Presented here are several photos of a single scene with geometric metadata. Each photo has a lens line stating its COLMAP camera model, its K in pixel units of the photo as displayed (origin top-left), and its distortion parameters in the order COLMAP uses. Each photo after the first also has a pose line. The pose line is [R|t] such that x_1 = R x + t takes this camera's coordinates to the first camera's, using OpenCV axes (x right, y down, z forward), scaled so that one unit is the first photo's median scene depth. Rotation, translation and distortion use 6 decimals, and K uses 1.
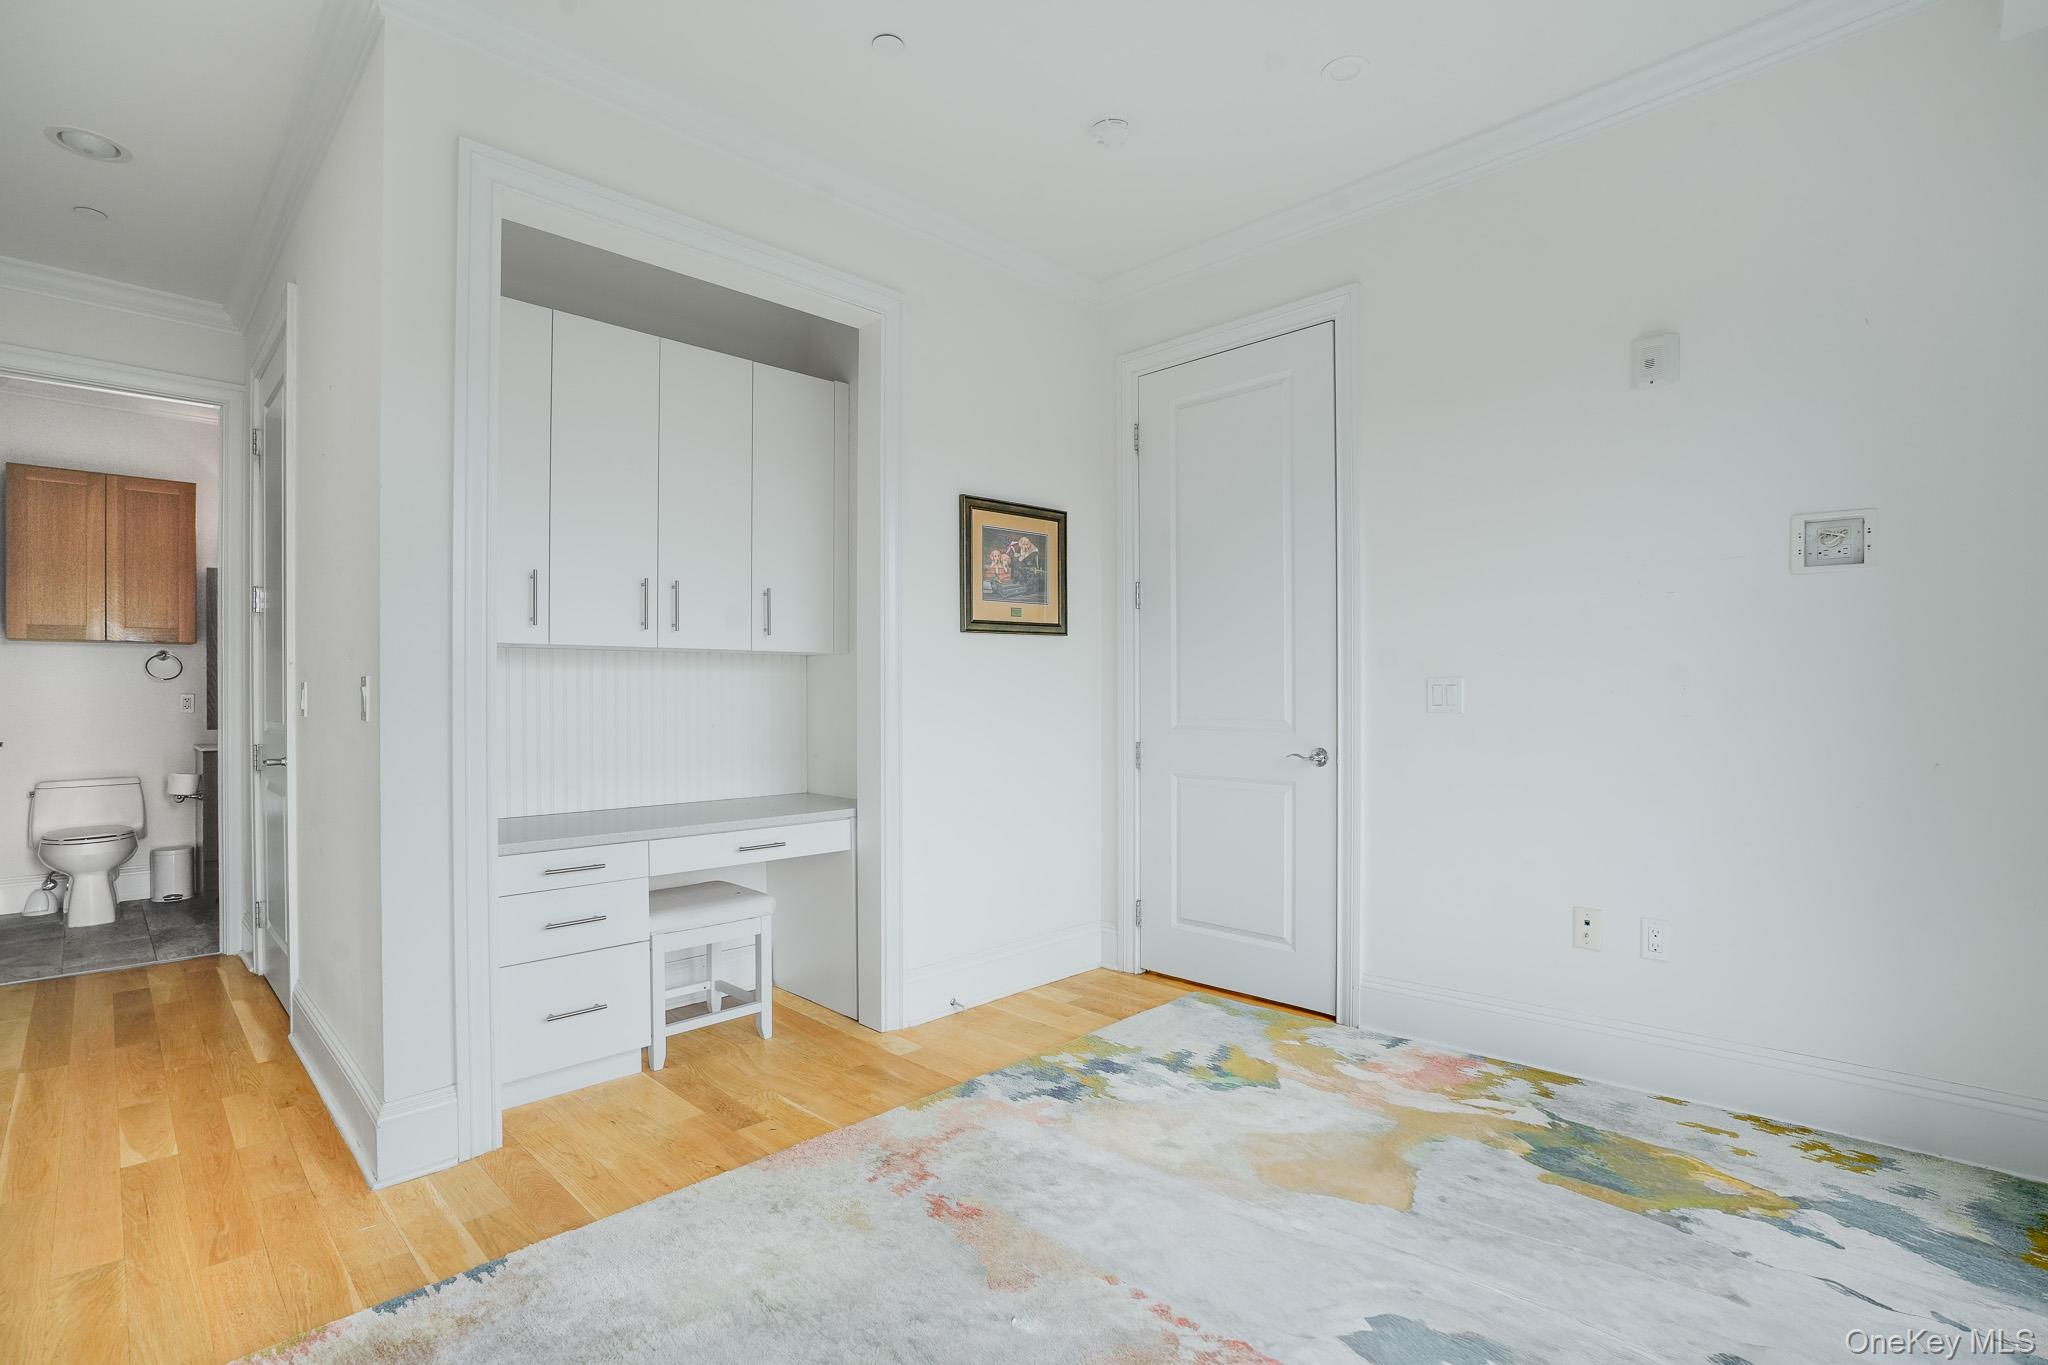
lens RADIAL K [[962.2, 0, 1021.9], [0, 962.2, 698.9], [0, 0, 1]] dist [-0.036248, 0.010470]
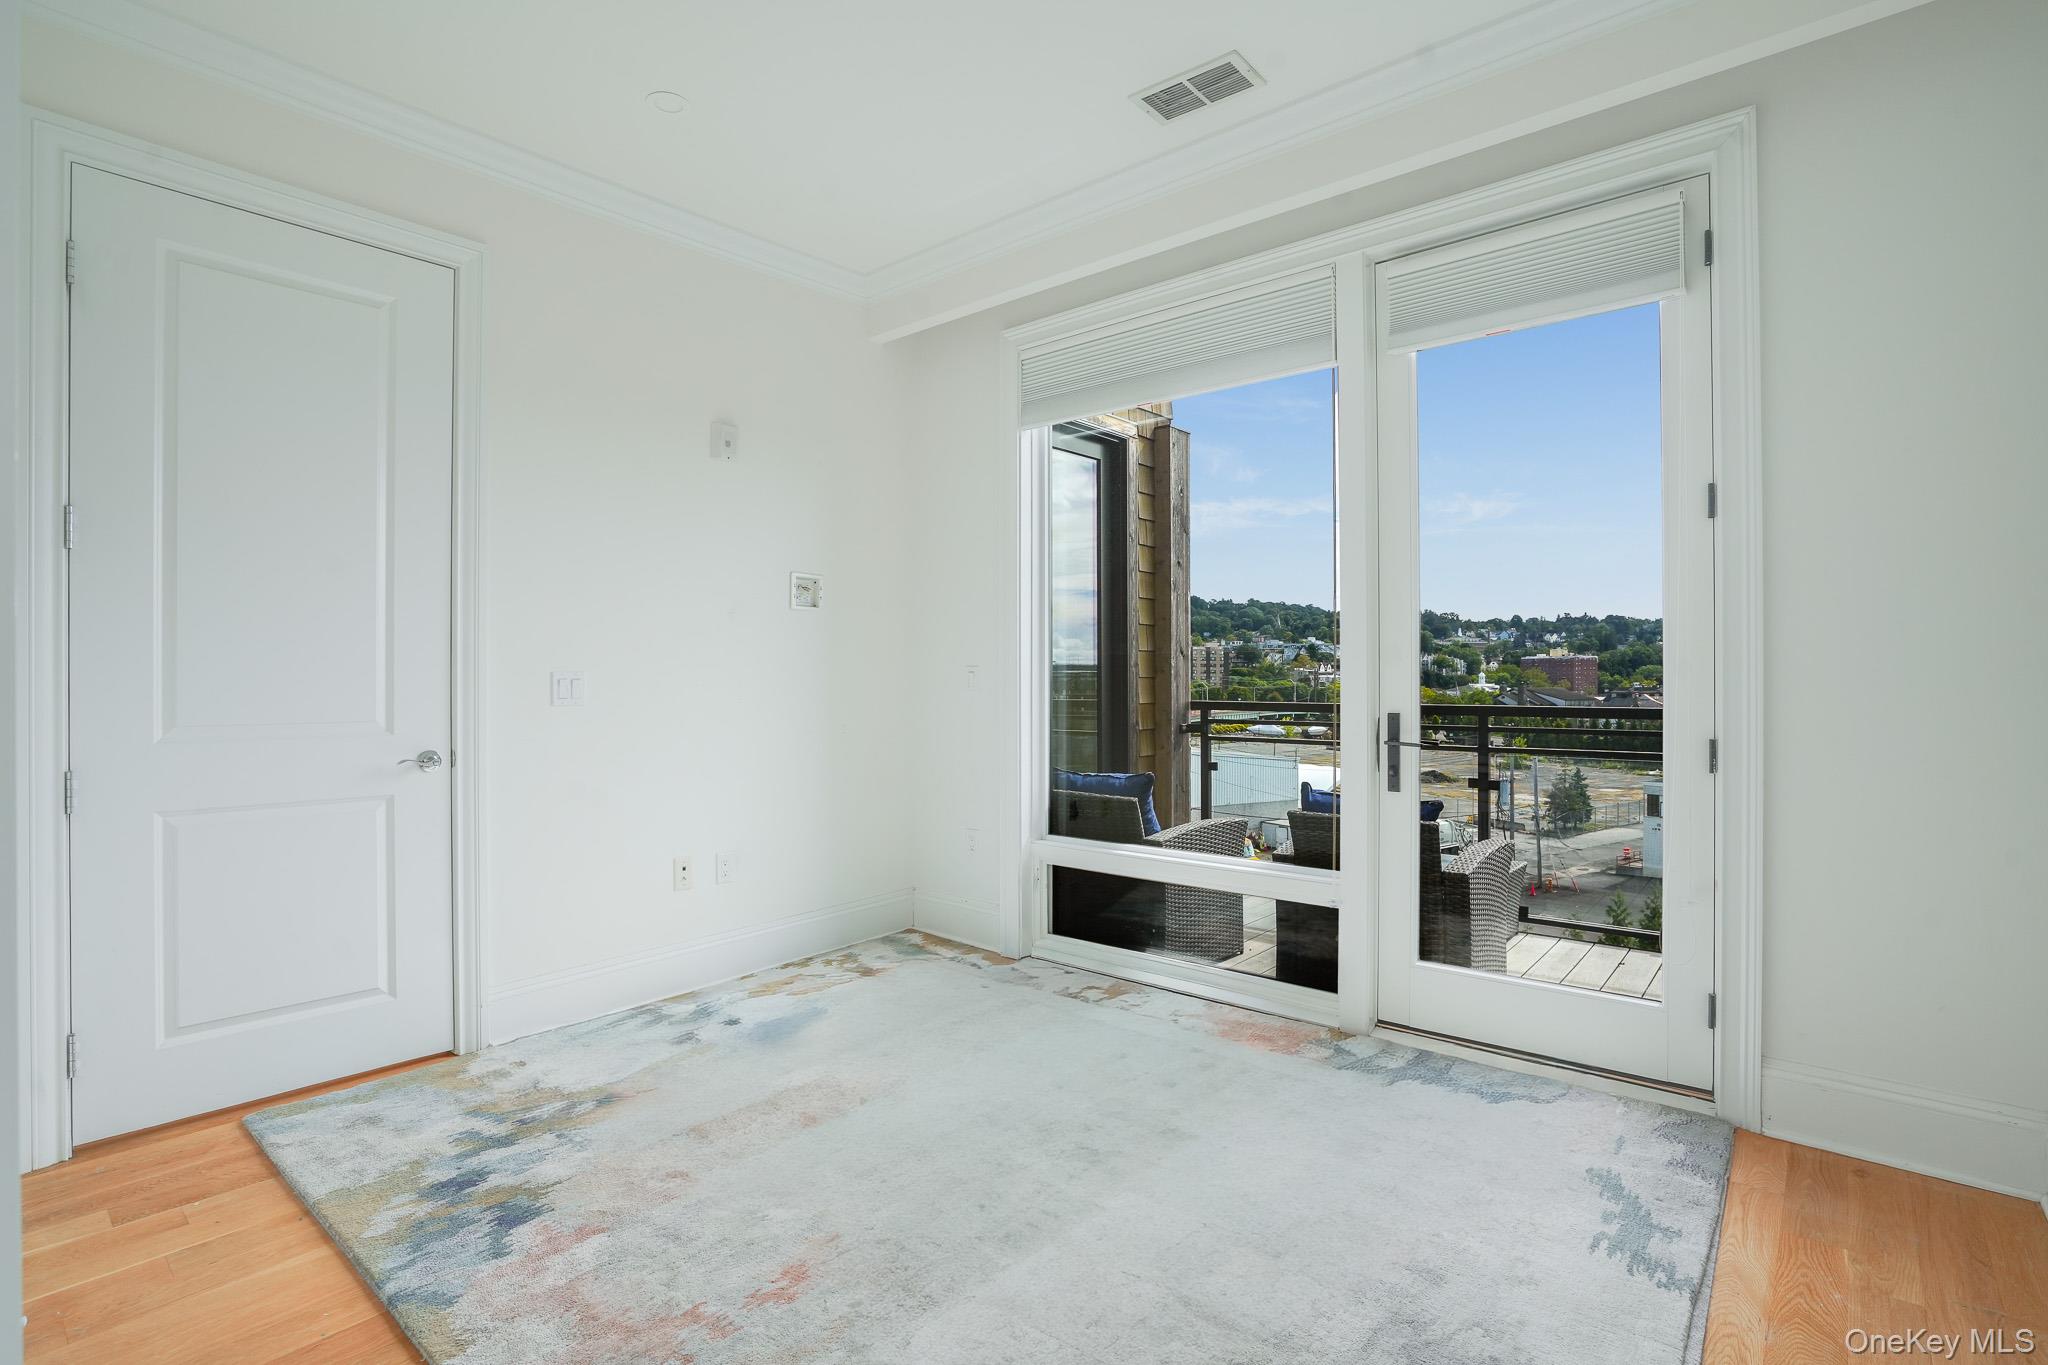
lens RADIAL K [[962.2, 0, 1022.3], [0, 962.2, 697.2], [0, 0, 1]] dist [-0.036248, 0.010470]
pose [[-0.047216, -0.014556, 0.998779, -0.664498], [0.008732, 0.999850, 0.014984, -0.006725], [-0.998847, 0.009429, -0.047082, 0.583341]]
